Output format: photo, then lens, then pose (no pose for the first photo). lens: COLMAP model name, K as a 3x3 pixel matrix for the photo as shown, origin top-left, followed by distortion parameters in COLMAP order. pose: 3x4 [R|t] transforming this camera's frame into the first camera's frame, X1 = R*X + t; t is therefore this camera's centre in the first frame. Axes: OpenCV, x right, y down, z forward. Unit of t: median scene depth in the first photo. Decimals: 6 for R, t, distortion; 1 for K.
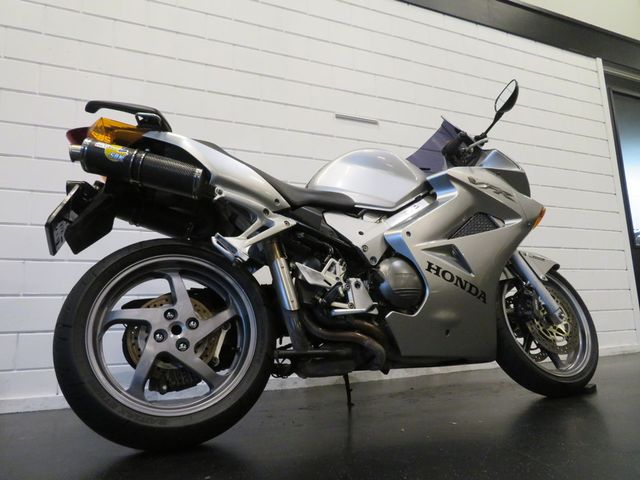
lens RADIAL K [[465.3, 0, 330.0], [0, 465.3, 240.1], [0, 0, 1]] dist [-0.014355, 0.000716]
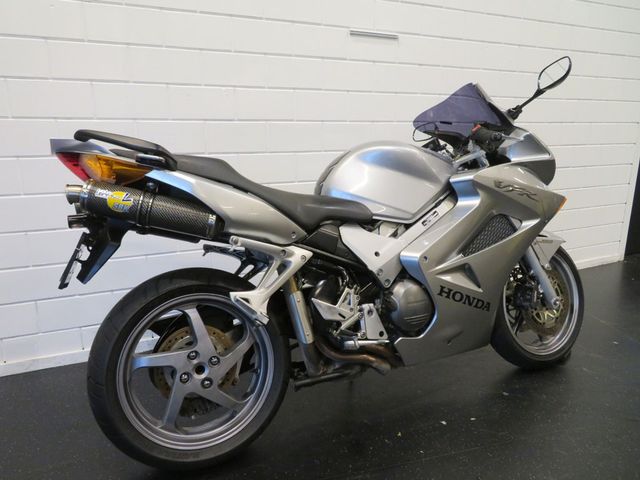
lens RADIAL K [[465.3, 0, 330.0], [0, 465.3, 240.1], [0, 0, 1]] dist [-0.014355, 0.000716]
pose [[0.998629, 0.041564, 0.031817, -0.066611], [-0.050709, 0.918915, 0.391181, -0.430880], [-0.012979, -0.392259, 0.919763, 0.111654]]
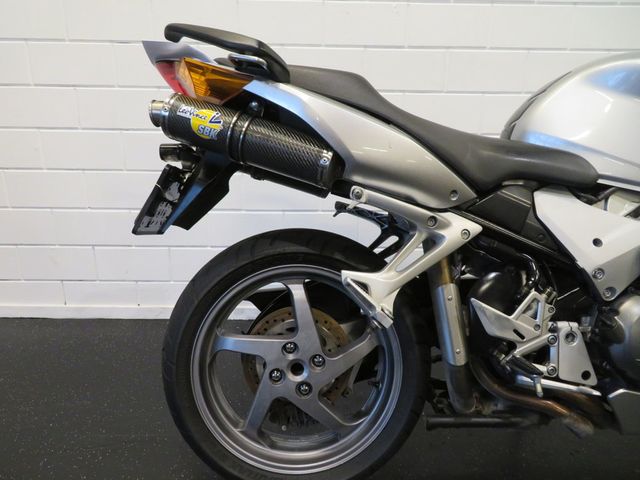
lens RADIAL K [[460.1, 0, 317.8], [0, 460.1, 242.1], [0, 0, 1]] dist [-0.005374, -0.000302]
pose [[0.918119, 0.166991, -0.359404, -0.049406], [0.015526, 0.891036, 0.453667, -0.287763], [0.396001, -0.422101, 0.815484, 0.402228]]
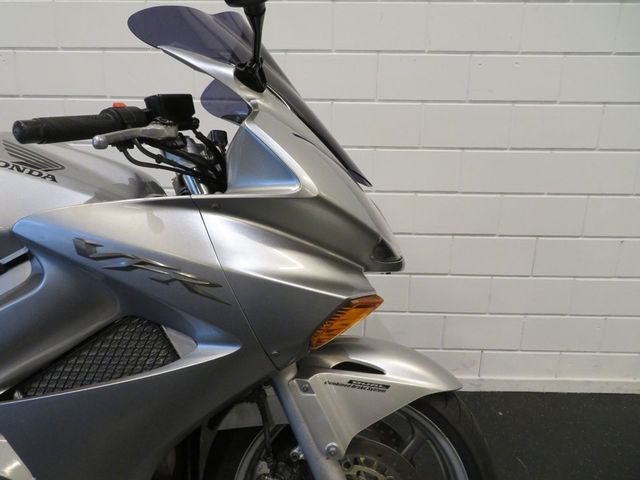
lens RADIAL K [[465.3, 0, 330.0], [0, 465.3, 240.1], [0, 0, 1]] dist [-0.014355, 0.000716]
pose [[0.894192, 0.185742, -0.407334, 0.735558], [0.011986, 0.899610, 0.436529, -0.345701], [0.447523, -0.395223, 0.802198, 0.906083]]
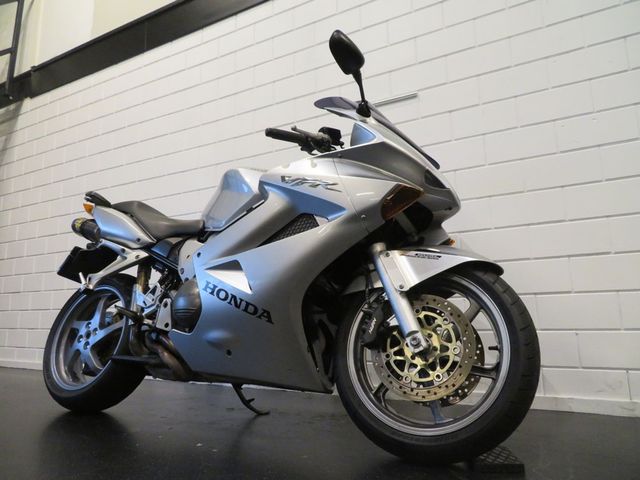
lens RADIAL K [[476.9, 0, 318.3], [0, 476.9, 226.4], [0, 0, 1]] dist [-0.001479, -0.001036]
pose [[0.581745, -0.120818, -0.804348, 1.206511], [0.130030, 0.990002, -0.054660, 0.017426], [0.802911, -0.072791, 0.591639, 0.593158]]
